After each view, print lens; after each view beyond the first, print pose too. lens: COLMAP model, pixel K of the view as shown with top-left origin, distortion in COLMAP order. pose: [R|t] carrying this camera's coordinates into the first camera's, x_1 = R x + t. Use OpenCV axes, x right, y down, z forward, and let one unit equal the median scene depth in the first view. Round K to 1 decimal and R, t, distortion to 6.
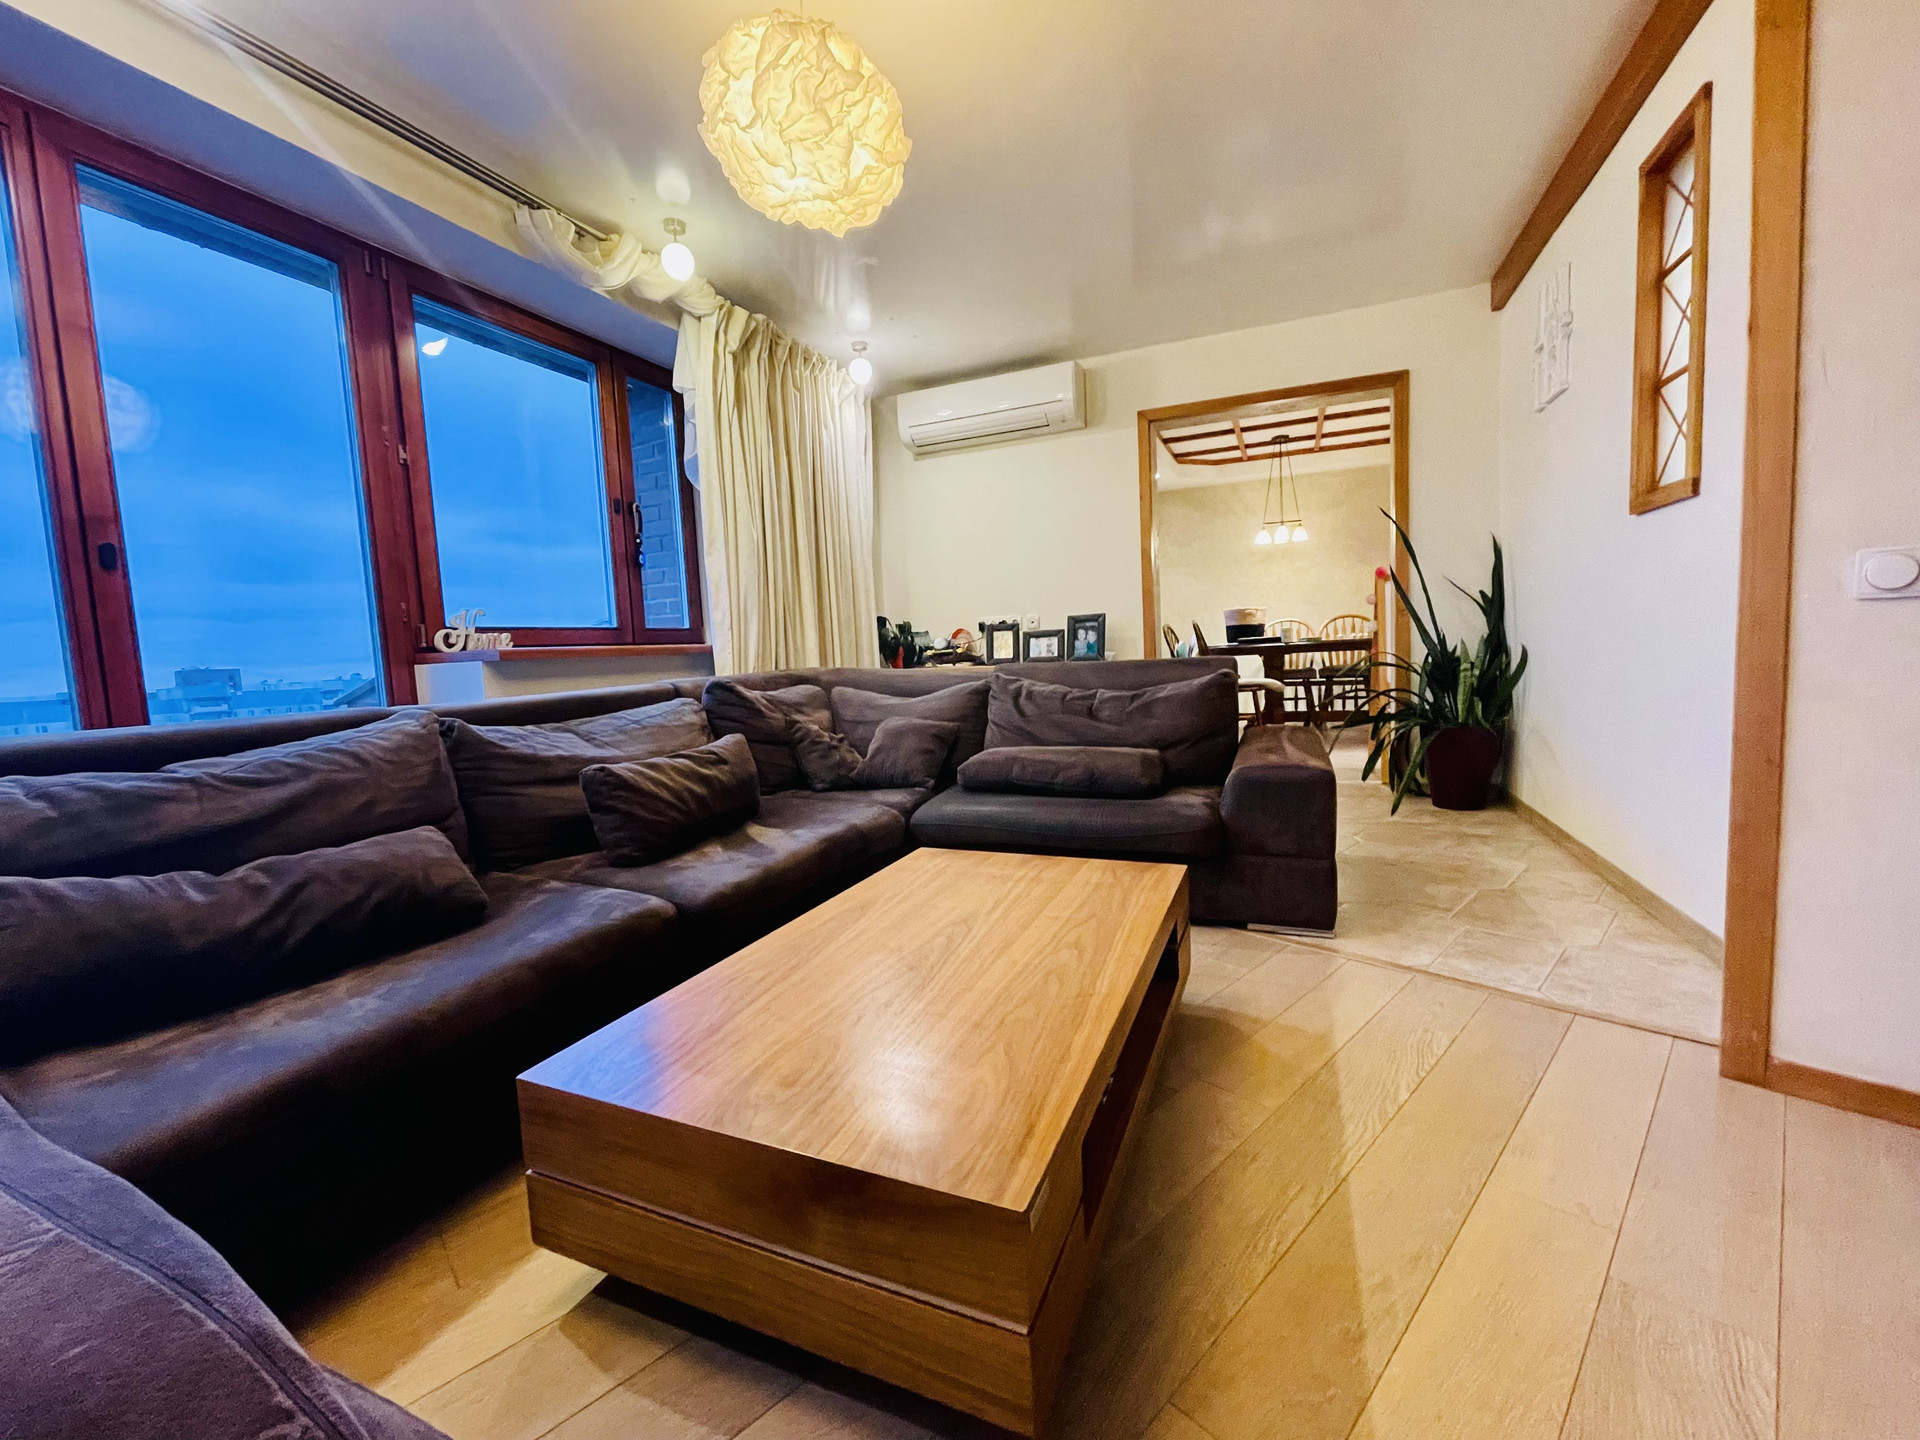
lens RADIAL K [[773.7, 0, 953.7], [0, 773.7, 717.0], [0, 0, 1]] dist [-0.000758, 0.000342]
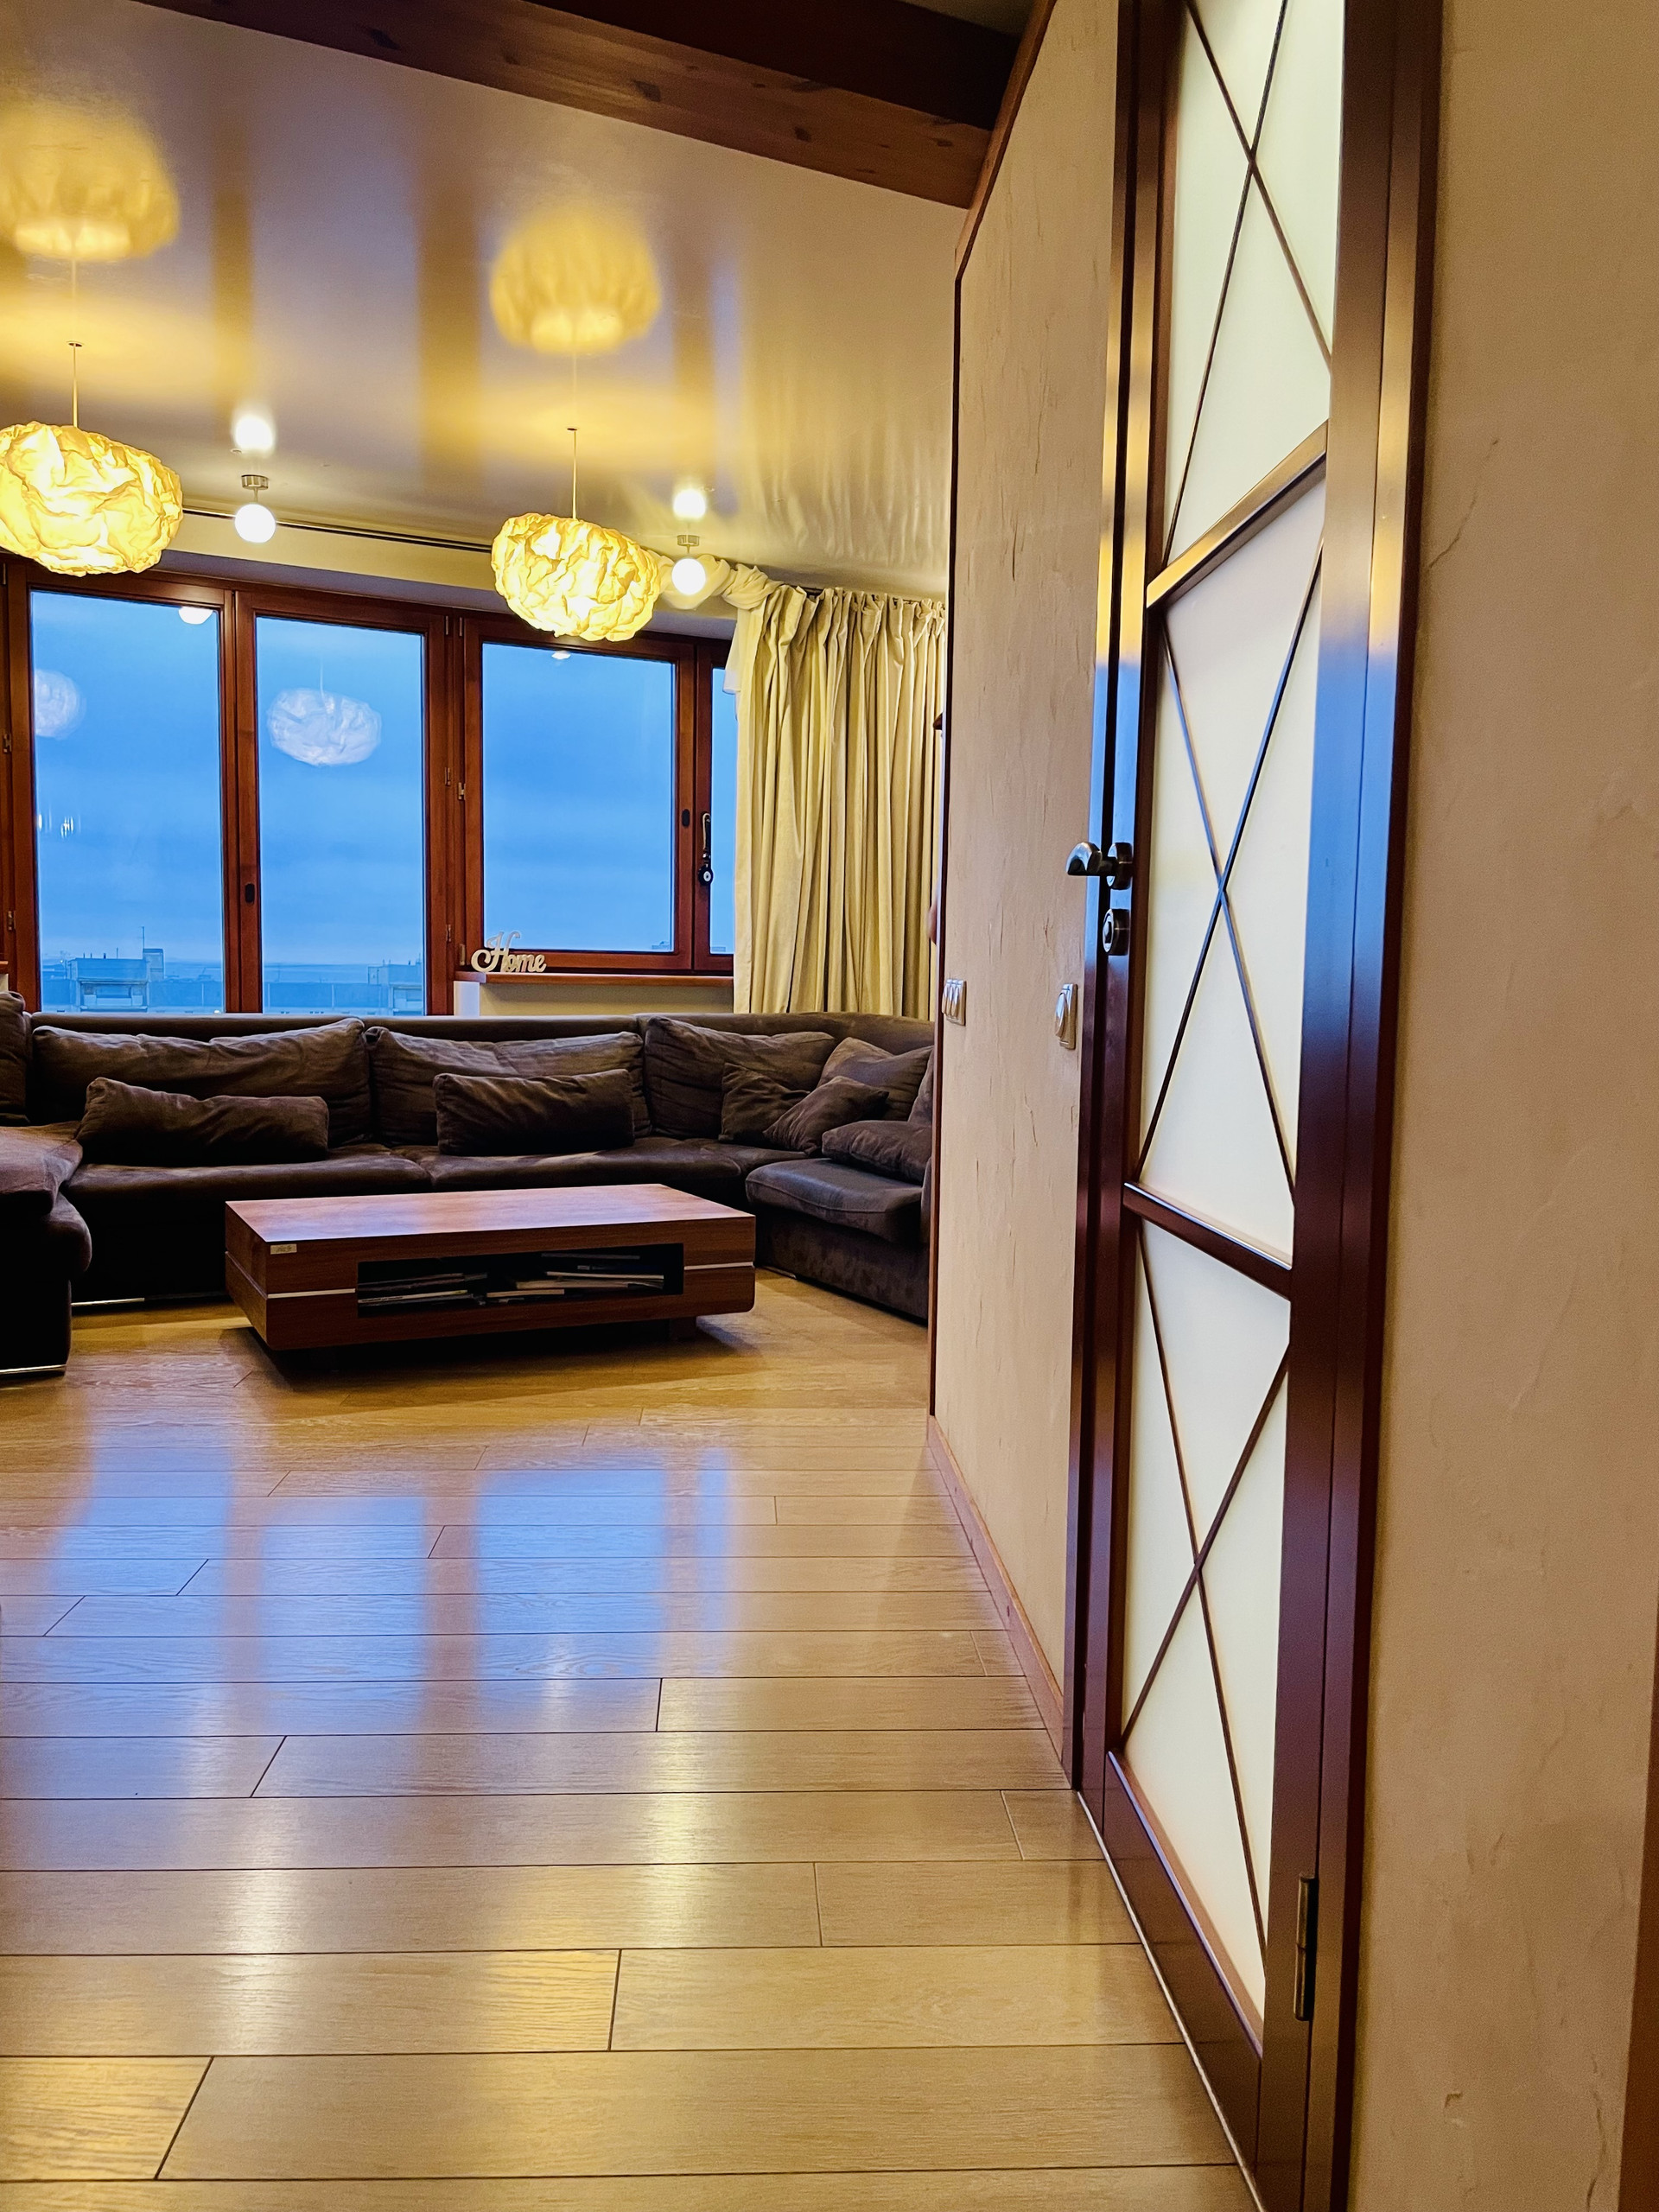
lens RADIAL K [[1682.4, 0, 826.2], [0, 1682.4, 1111.4], [0, 0, 1]] dist [0.093995, -0.162210]
pose [[0.769386, 0.113878, -0.628551, 1.193414], [-0.110834, 0.992855, 0.044213, -0.045992], [0.629095, 0.035648, 0.776511, -0.510108]]
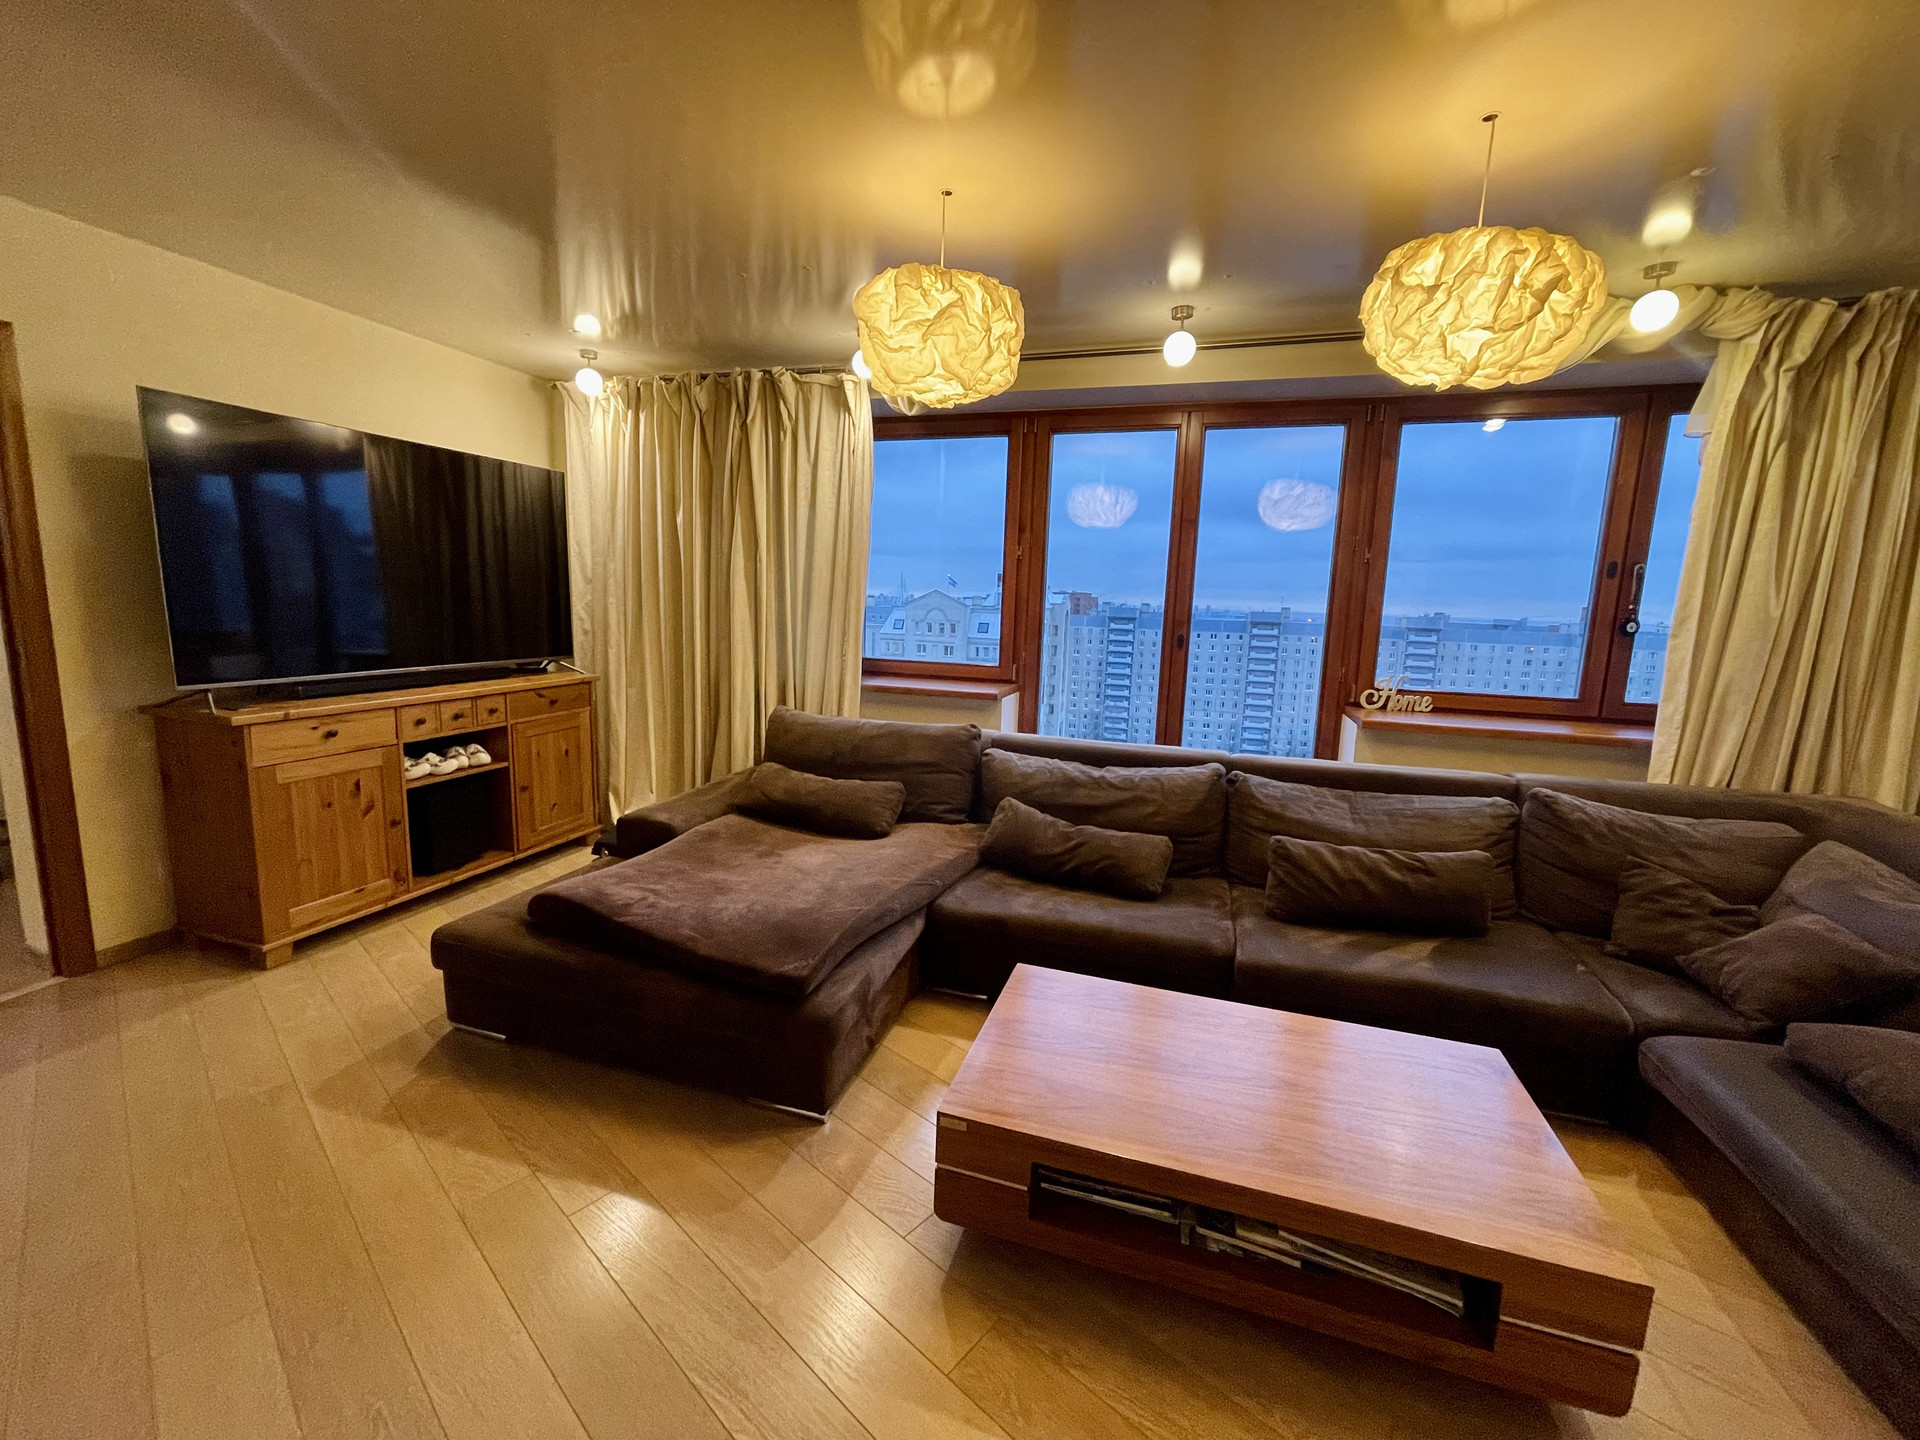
lens RADIAL K [[773.7, 0, 953.7], [0, 773.7, 717.0], [0, 0, 1]] dist [-0.000758, 0.000342]
pose [[0.098073, 0.198994, -0.975081, 0.511512], [-0.123428, 0.974672, 0.186496, -0.217633], [0.987495, 0.102062, 0.120150, 0.171844]]
